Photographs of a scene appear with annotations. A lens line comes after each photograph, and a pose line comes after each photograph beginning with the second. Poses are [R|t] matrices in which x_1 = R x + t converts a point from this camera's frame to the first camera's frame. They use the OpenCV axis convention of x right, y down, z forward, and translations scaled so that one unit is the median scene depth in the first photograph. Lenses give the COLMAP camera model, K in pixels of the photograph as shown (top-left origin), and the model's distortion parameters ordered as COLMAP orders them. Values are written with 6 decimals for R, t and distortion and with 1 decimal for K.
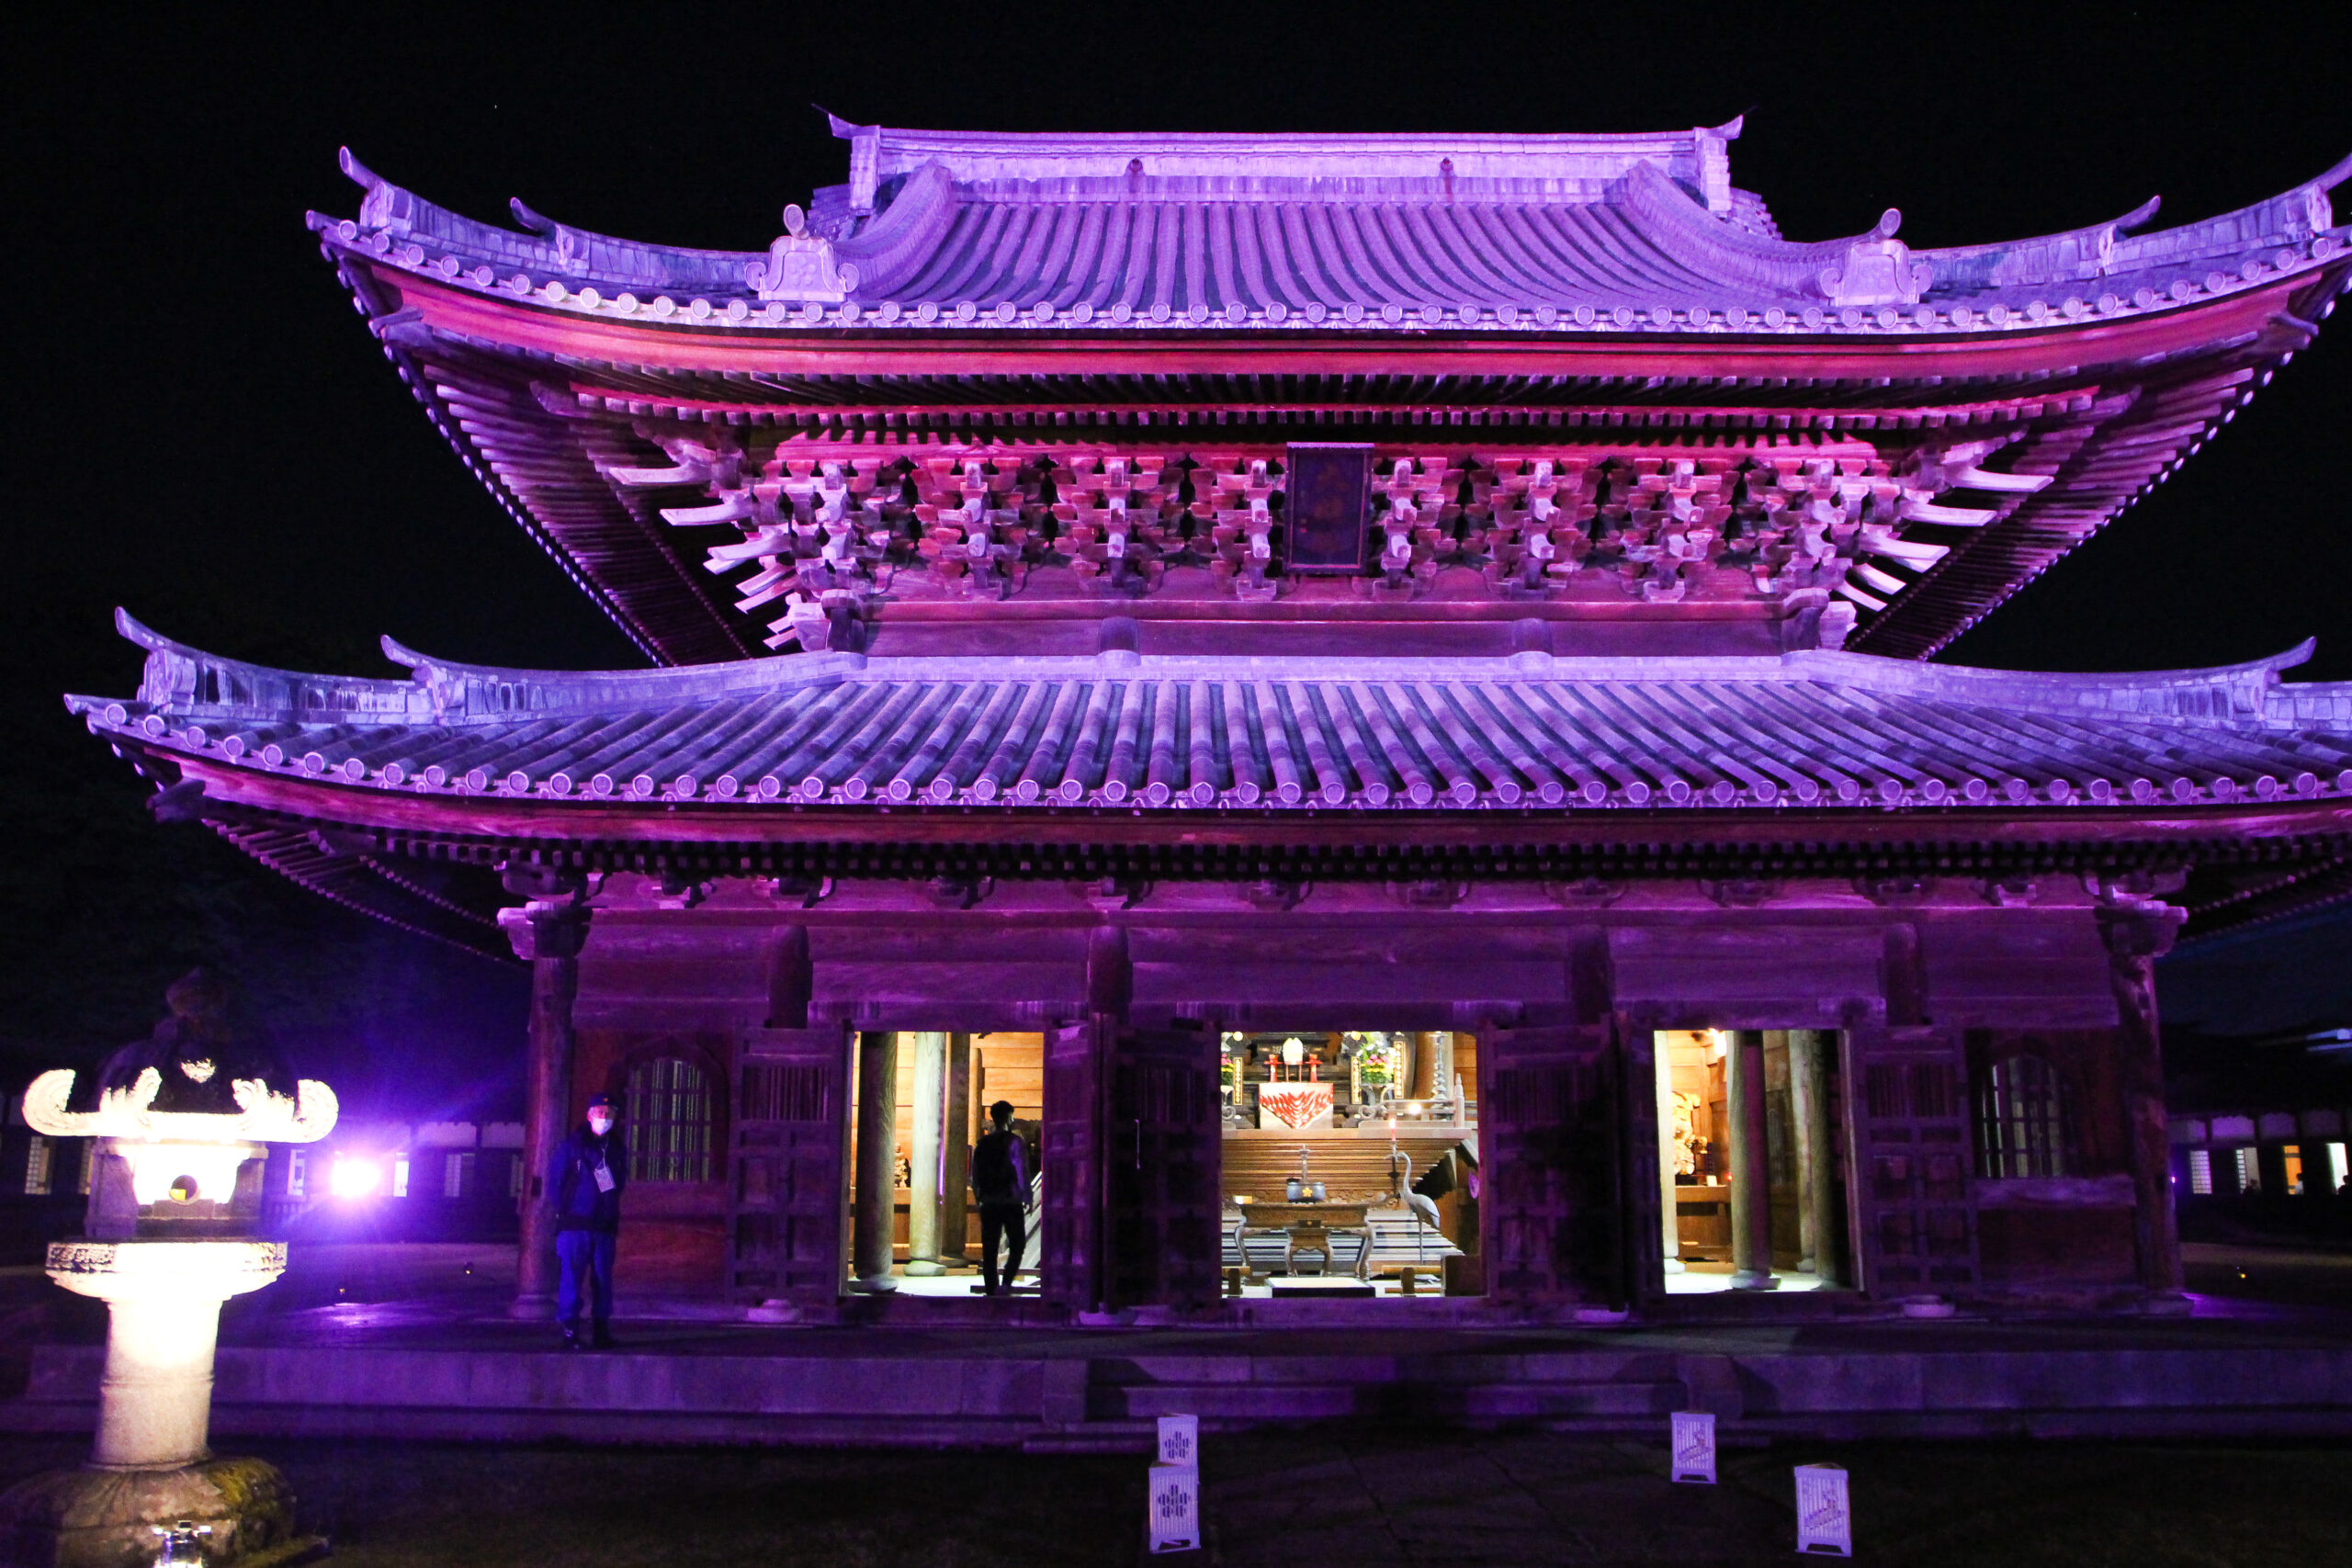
lens RADIAL K [[1965.3, 0, 1180.0], [0, 1965.3, 769.1], [0, 0, 1]] dist [-0.112487, 0.097091]
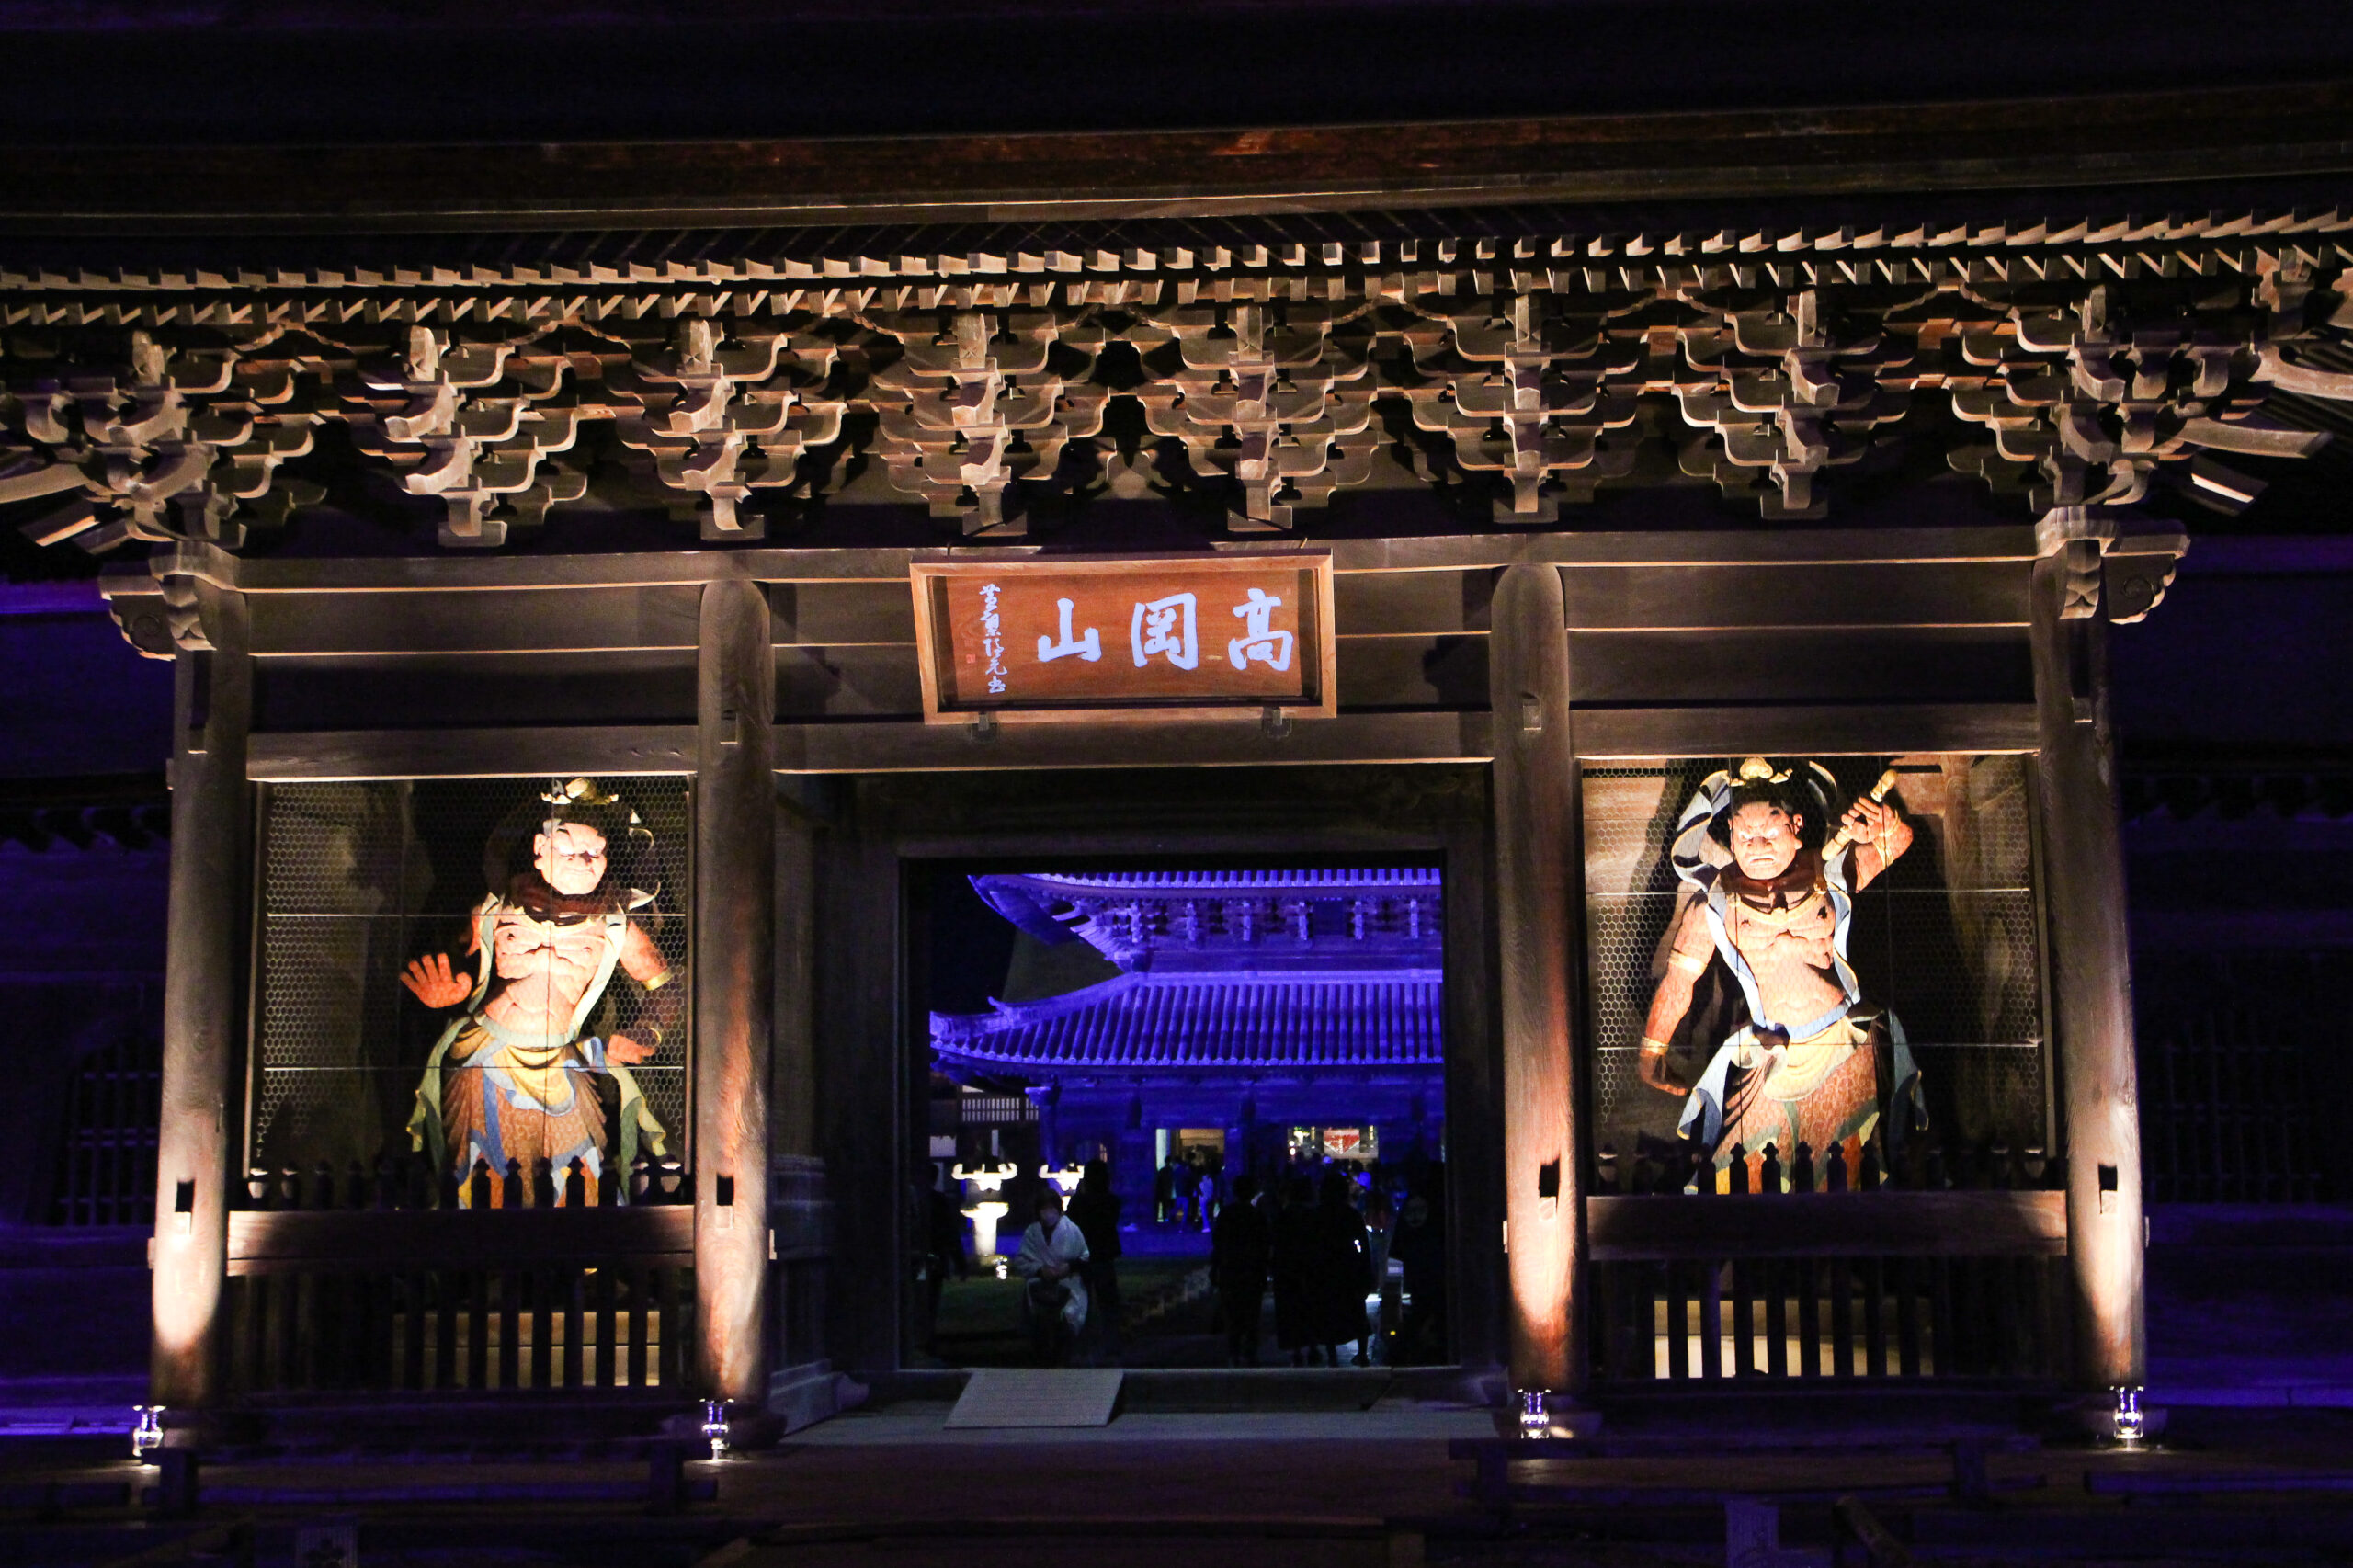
lens RADIAL K [[3604.6, 0, 1184.5], [0, 3604.6, 764.4], [0, 0, 1]] dist [0.126012, 0.000000]
pose [[0.997877, -0.020068, -0.061959, 0.181279], [0.025955, 0.995070, 0.095721, -0.782871], [0.059732, -0.097126, 0.993478, -3.635041]]
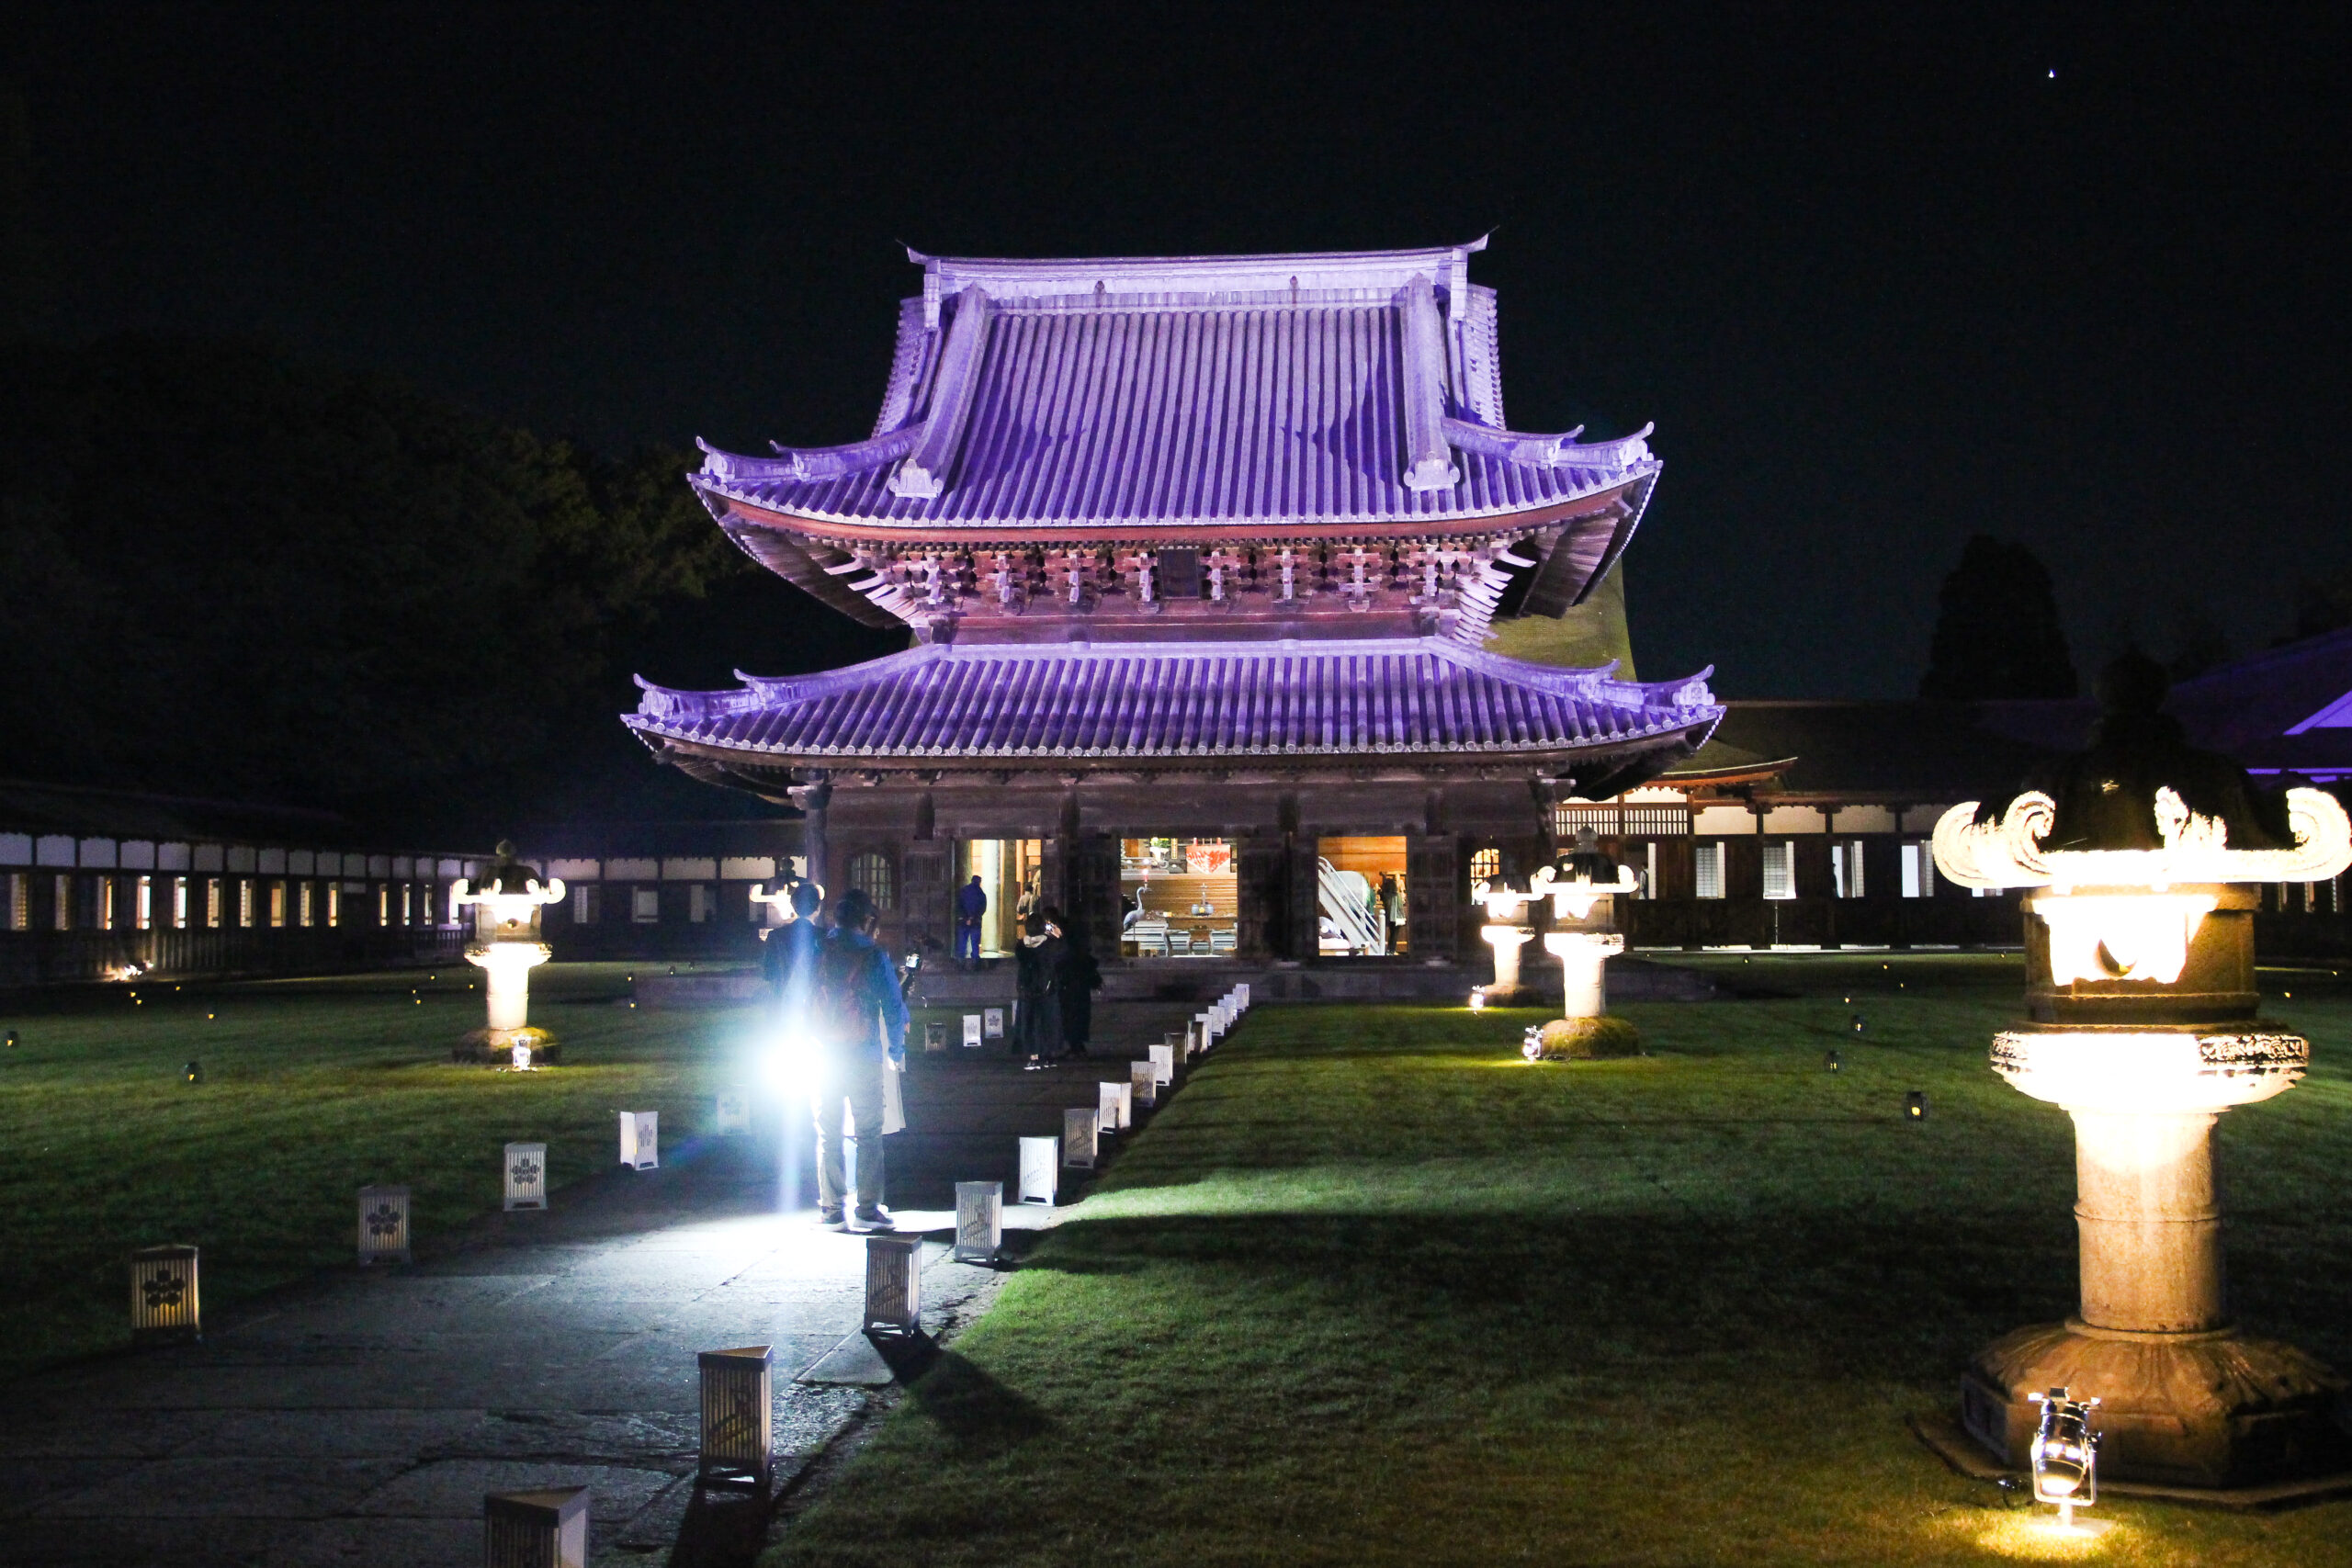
lens RADIAL K [[2817.9, 0, 1161.0], [0, 2817.9, 794.2], [0, 0, 1]] dist [-0.010018, 0.000000]
pose [[0.997349, -0.010760, -0.071961, 0.259462], [0.022998, 0.984920, 0.171476, -0.402239], [0.069031, -0.172676, 0.982557, -1.845705]]
